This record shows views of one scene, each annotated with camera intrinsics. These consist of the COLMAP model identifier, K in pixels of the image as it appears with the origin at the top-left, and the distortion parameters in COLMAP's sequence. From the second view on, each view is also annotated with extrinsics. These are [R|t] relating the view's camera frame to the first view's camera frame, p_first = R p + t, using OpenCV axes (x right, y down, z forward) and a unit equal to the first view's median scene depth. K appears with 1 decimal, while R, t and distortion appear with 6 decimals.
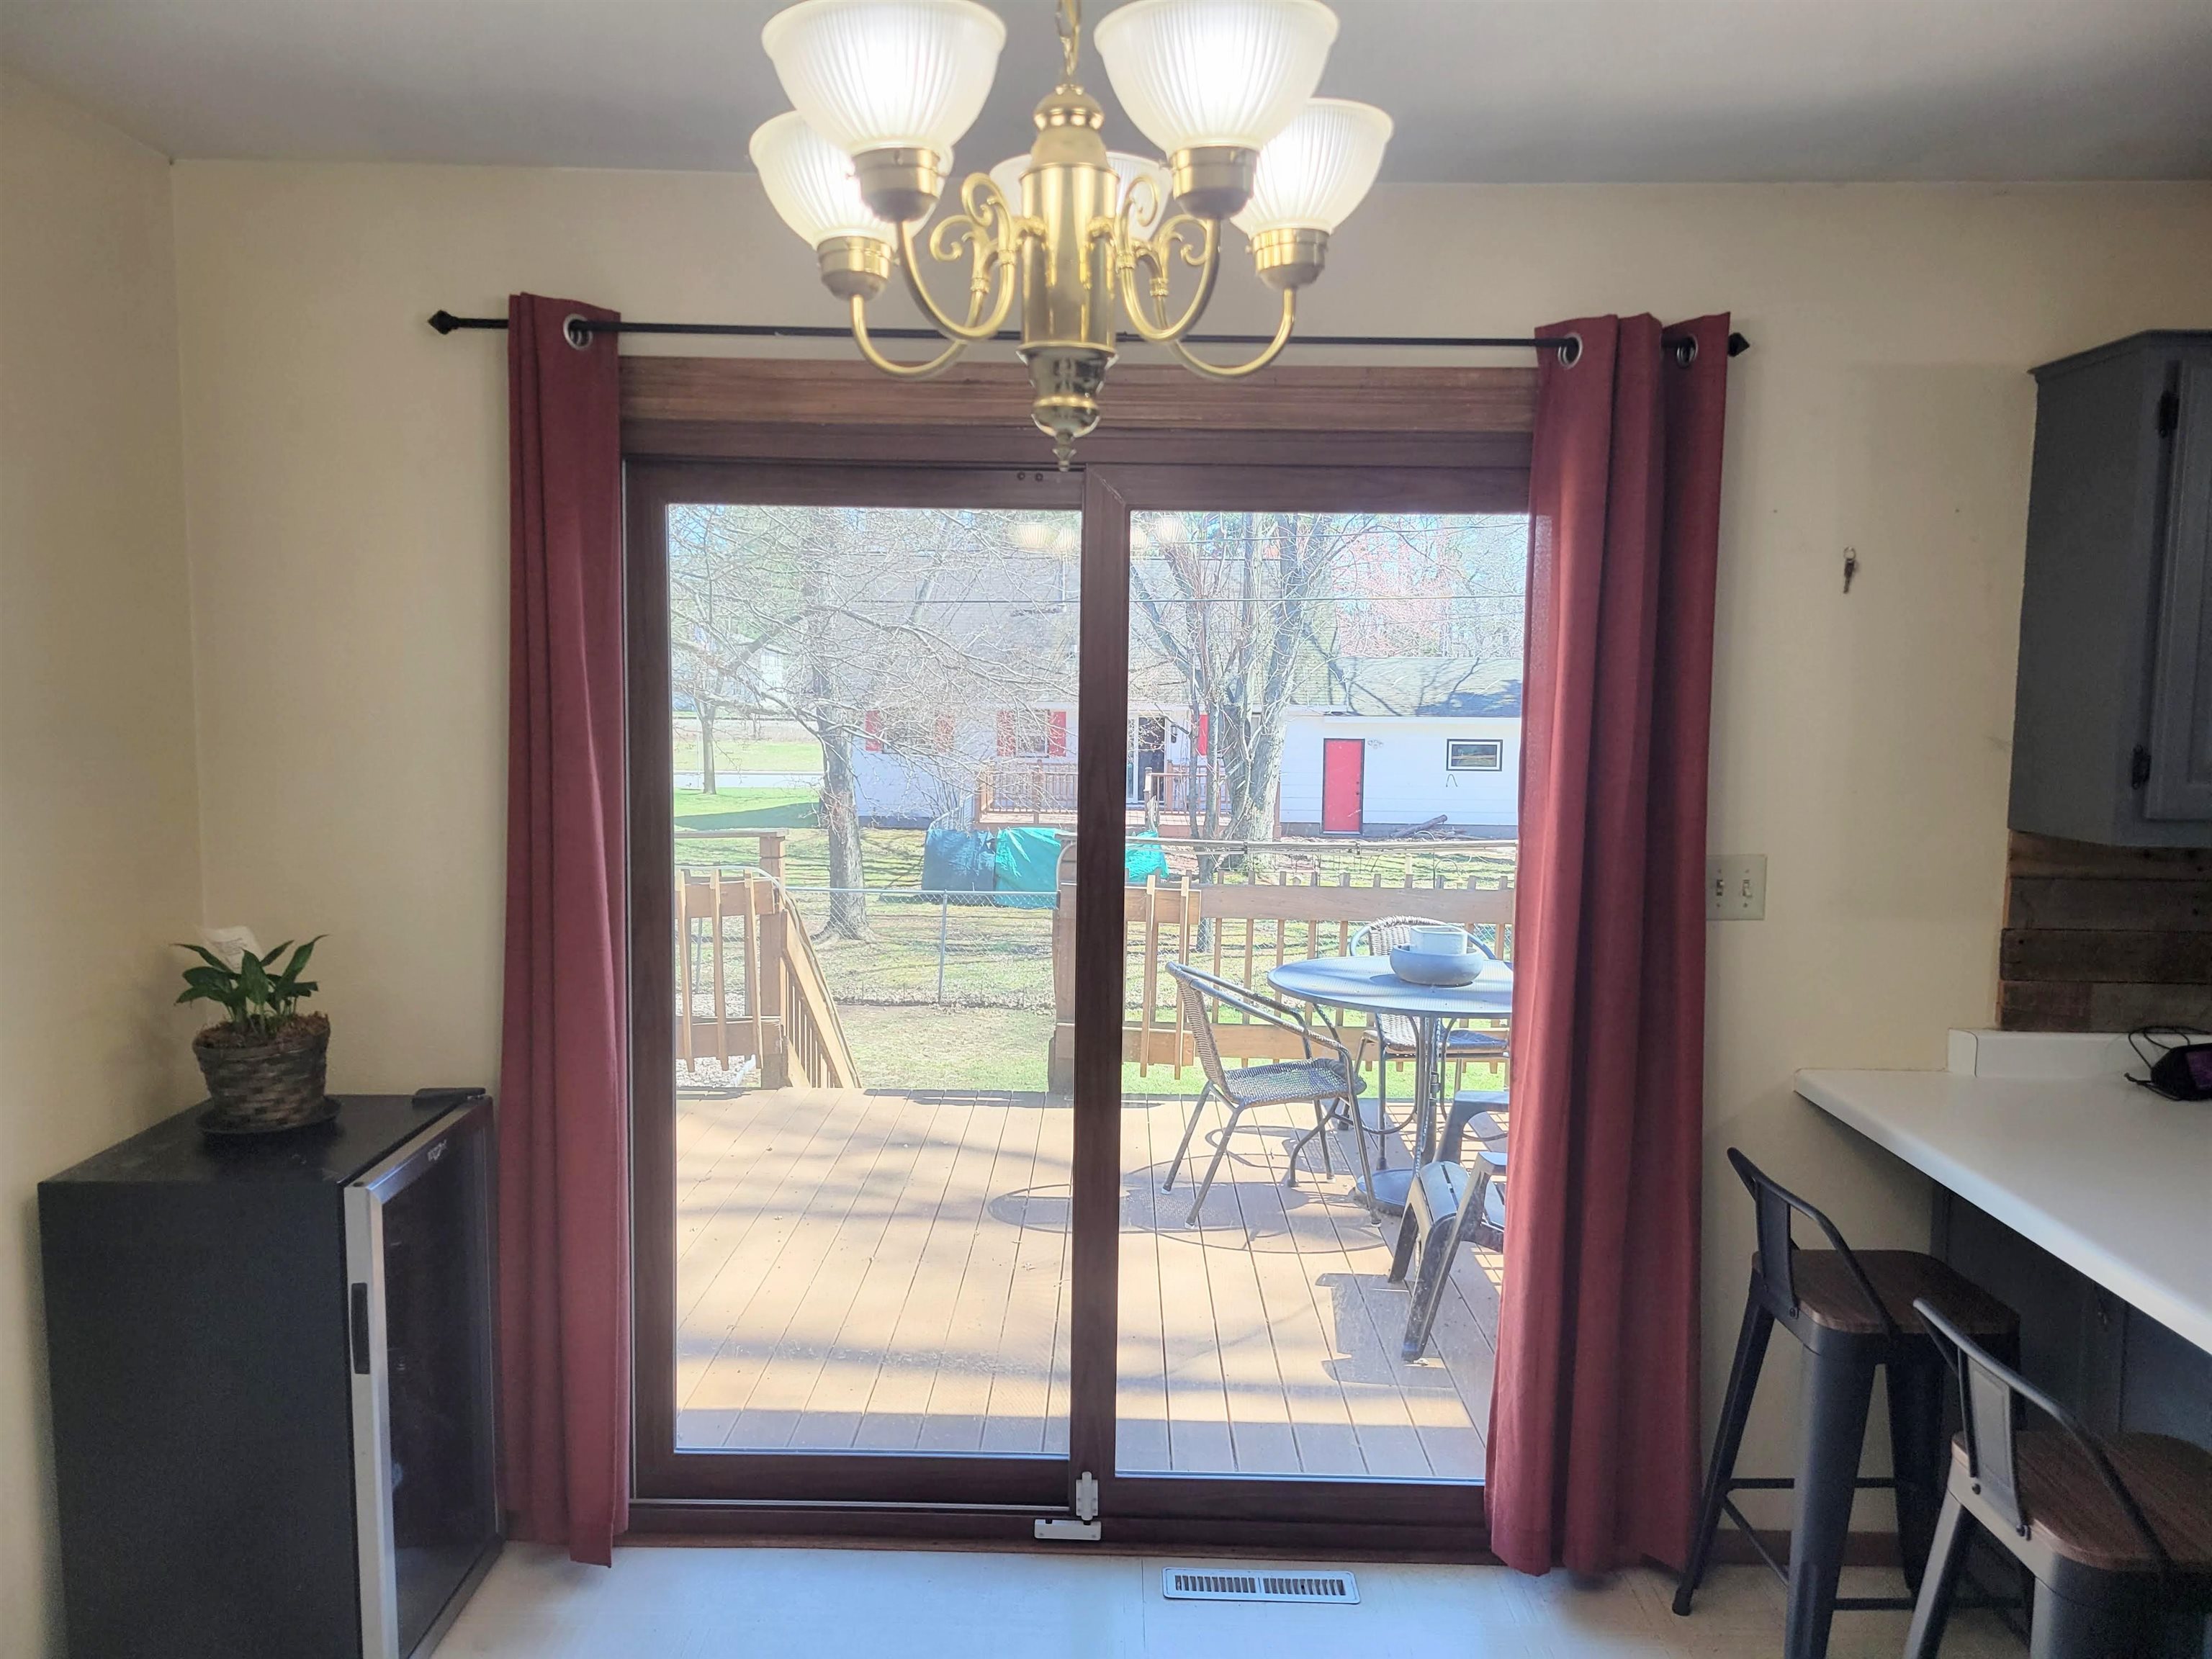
lens RADIAL K [[1653.8, 0, 1089.8], [0, 1653.8, 843.8], [0, 0, 1]] dist [0.056960, -0.039647]
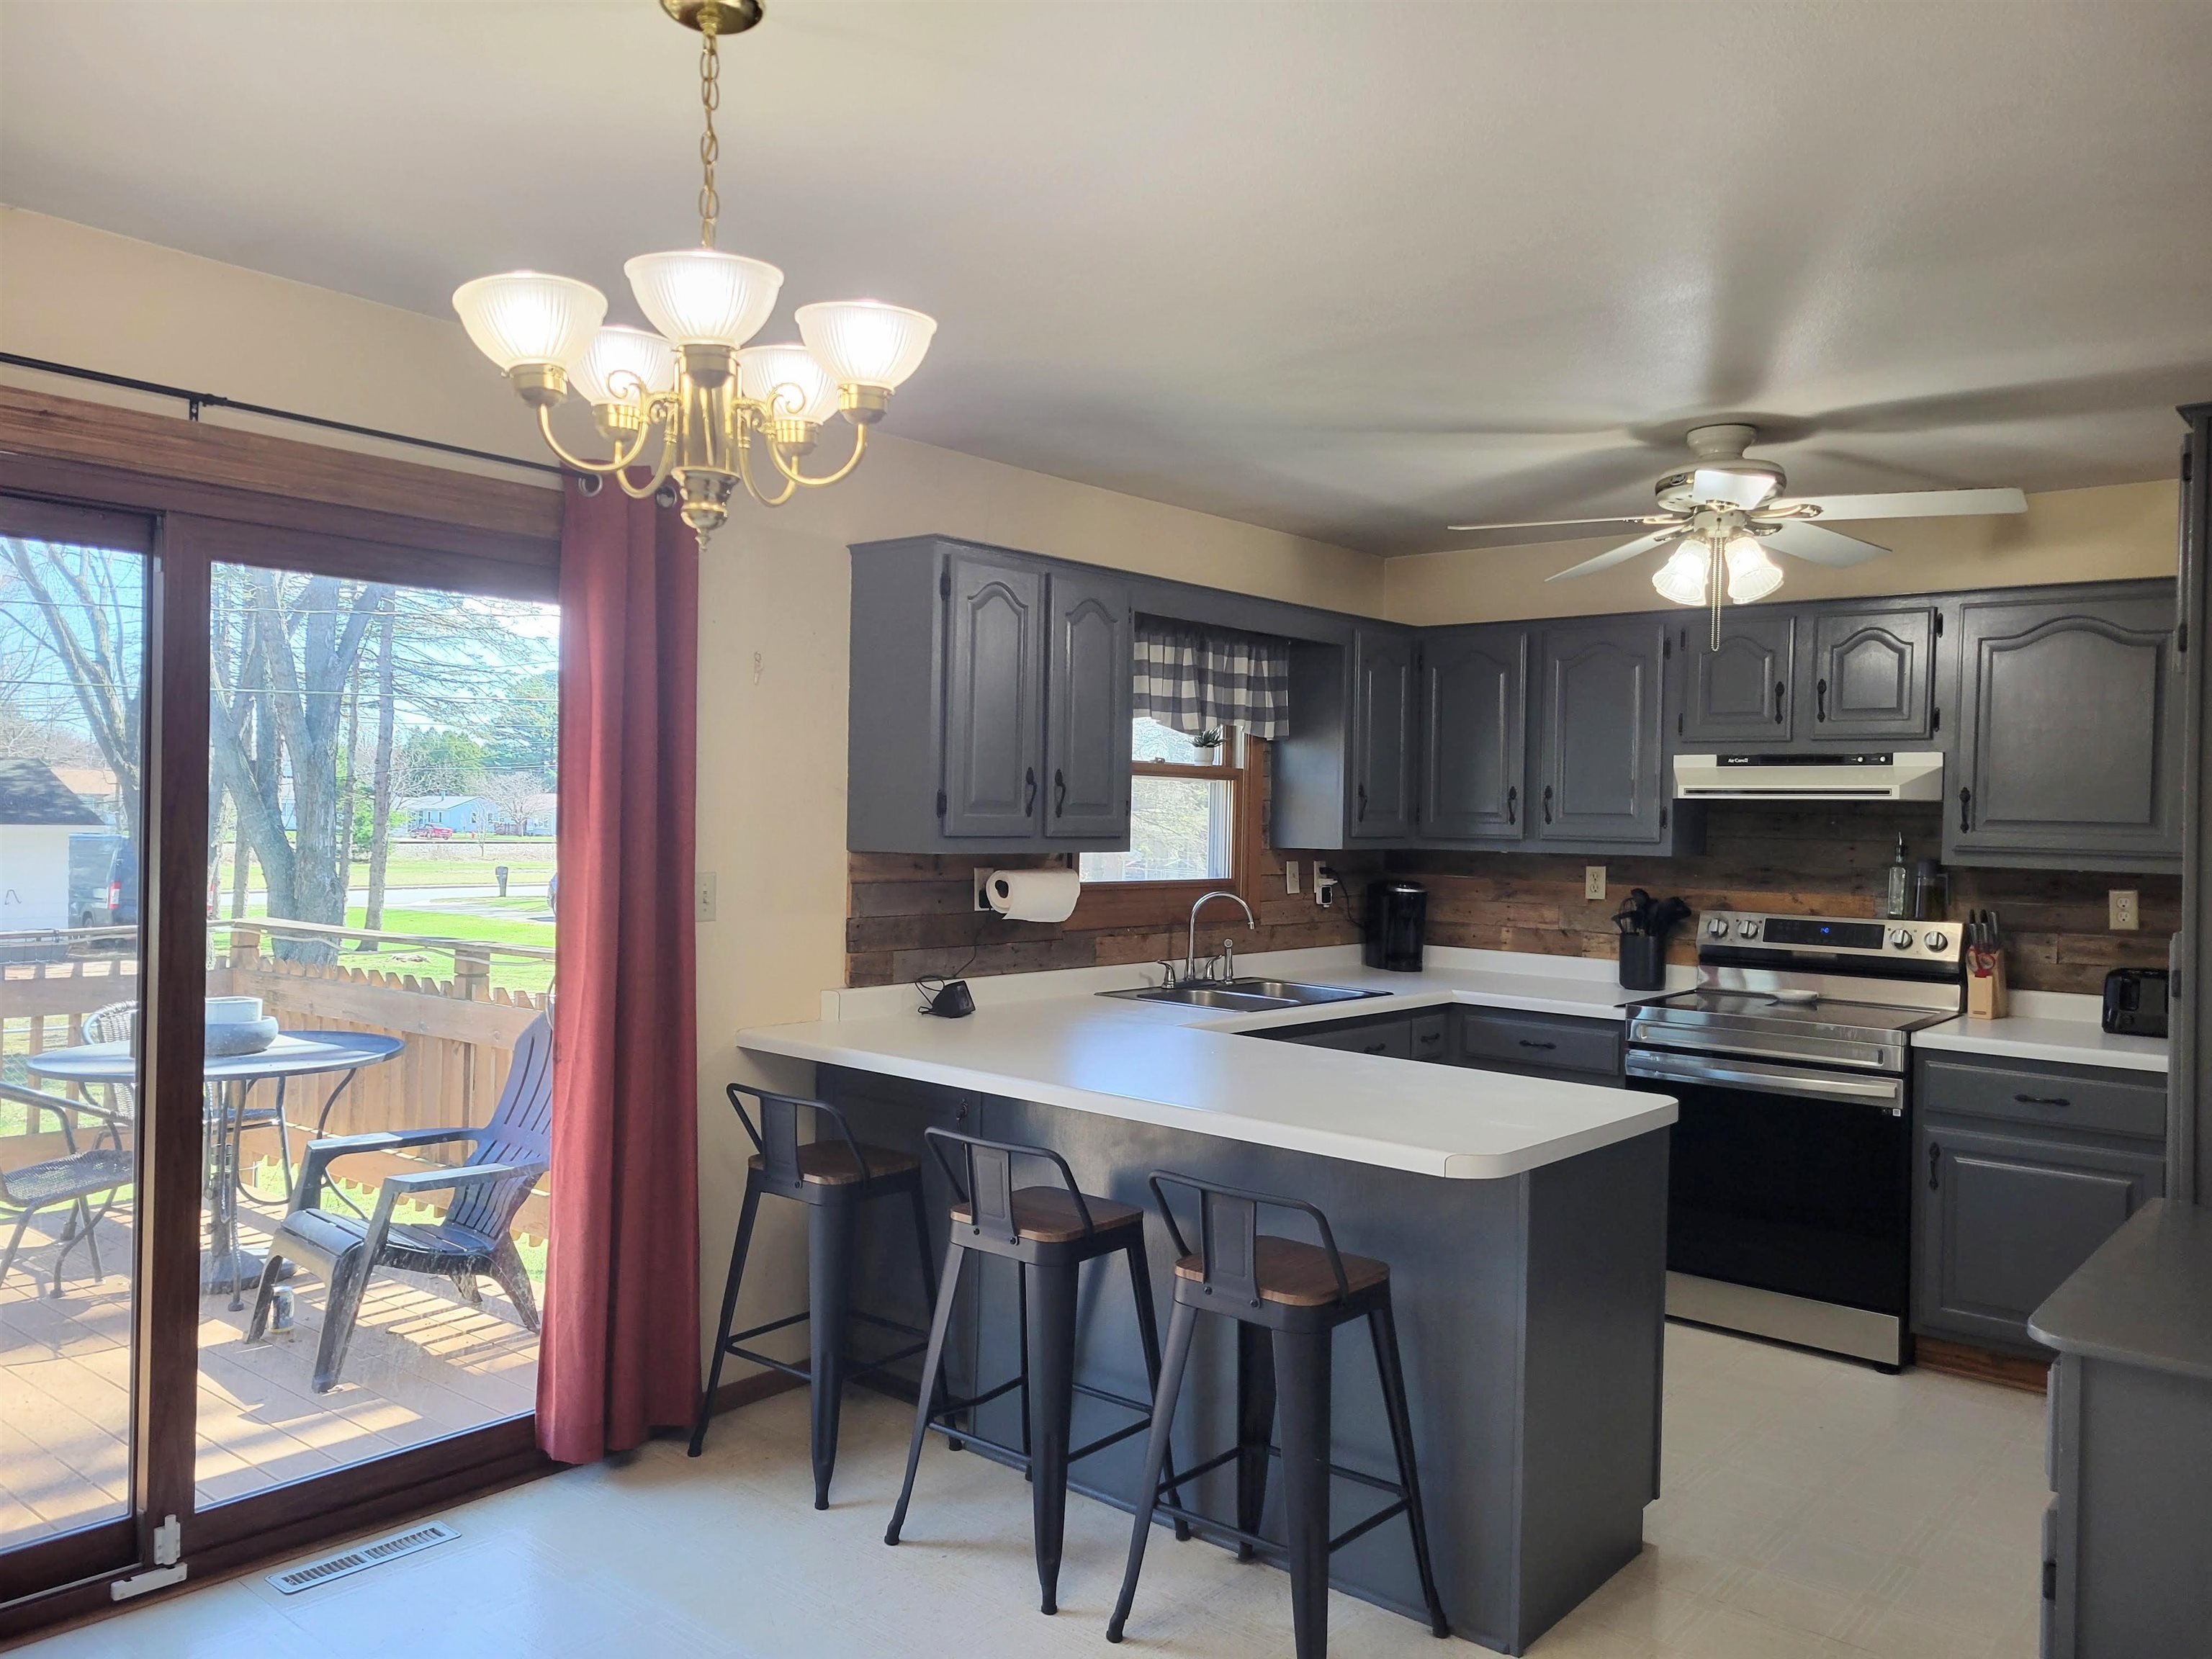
lens RADIAL K [[1653.8, 0, 1083.3], [0, 1653.8, 834.4], [0, 0, 1]] dist [0.056960, -0.039647]
pose [[0.640893, -0.007709, 0.767591, -0.439166], [0.063744, 0.997030, -0.043210, 0.053275], [-0.764979, 0.076622, 0.639482, -0.092661]]
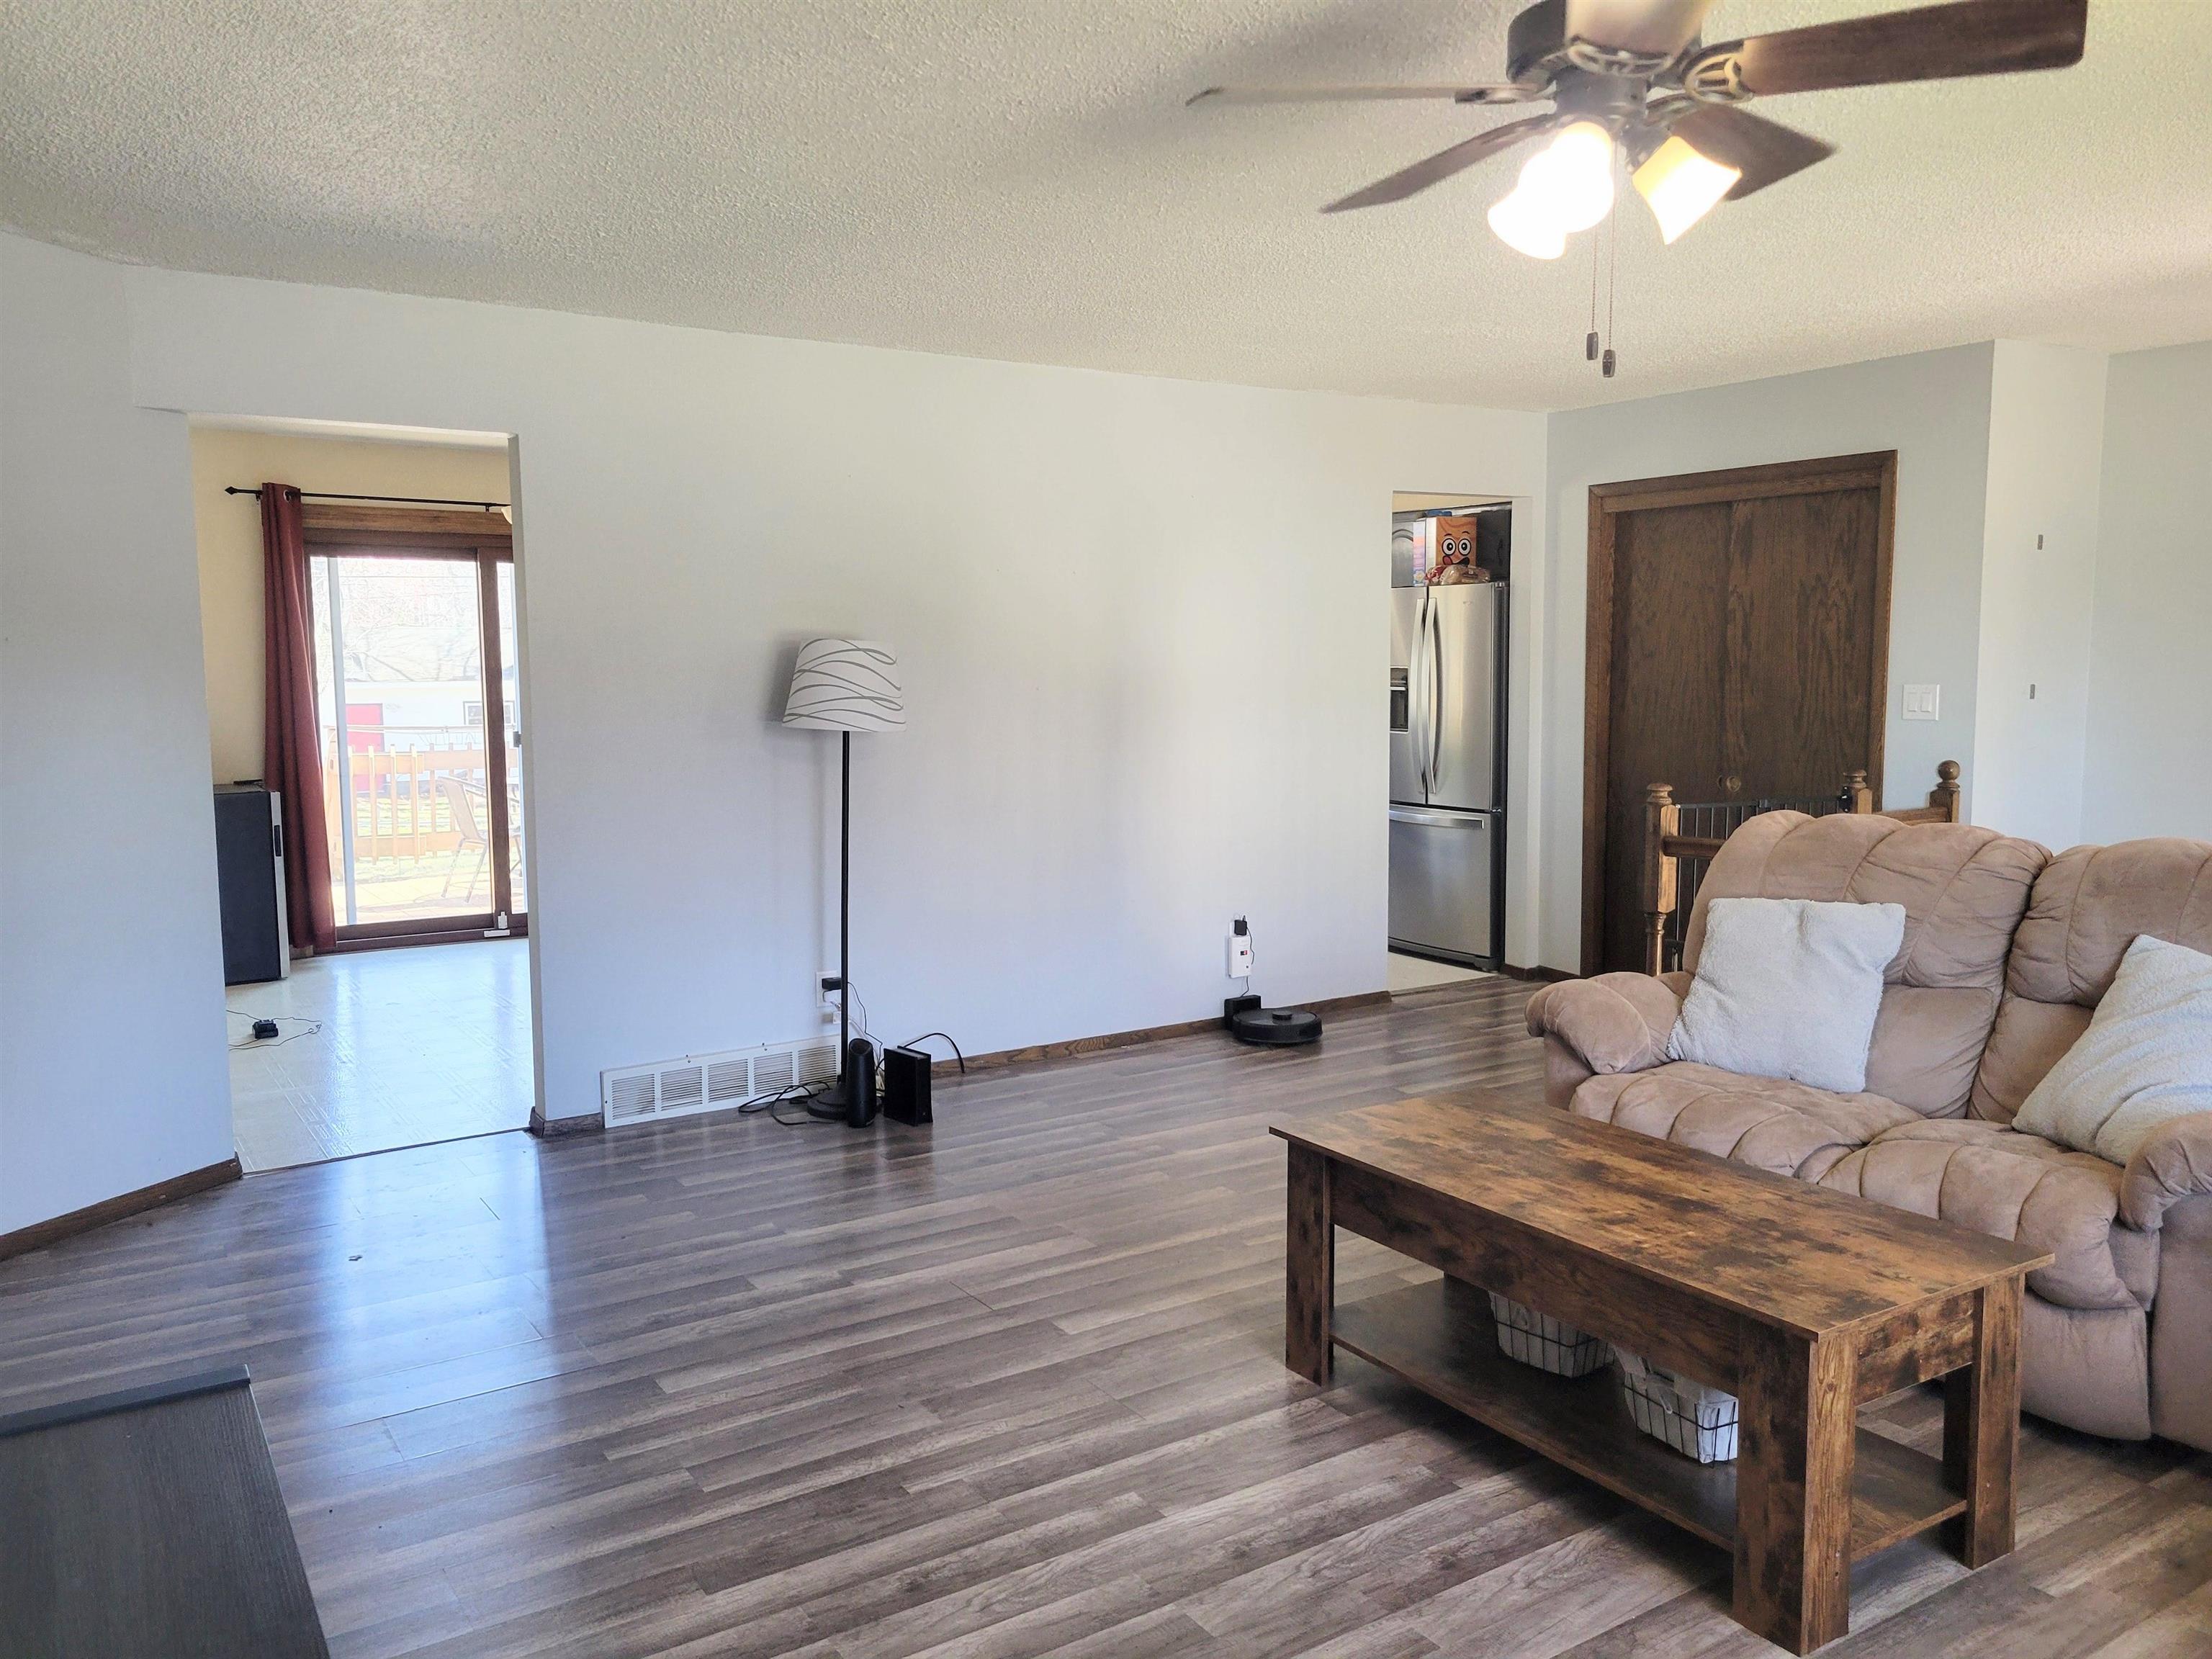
lens RADIAL K [[1653.8, 0, 1087.2], [0, 1653.8, 828.8], [0, 0, 1]] dist [0.056960, -0.039647]
pose [[0.830310, -0.072271, 0.552595, -0.746267], [0.070198, 0.997221, 0.024944, 0.250644], [-0.552863, 0.018080, 0.833076, -1.927043]]
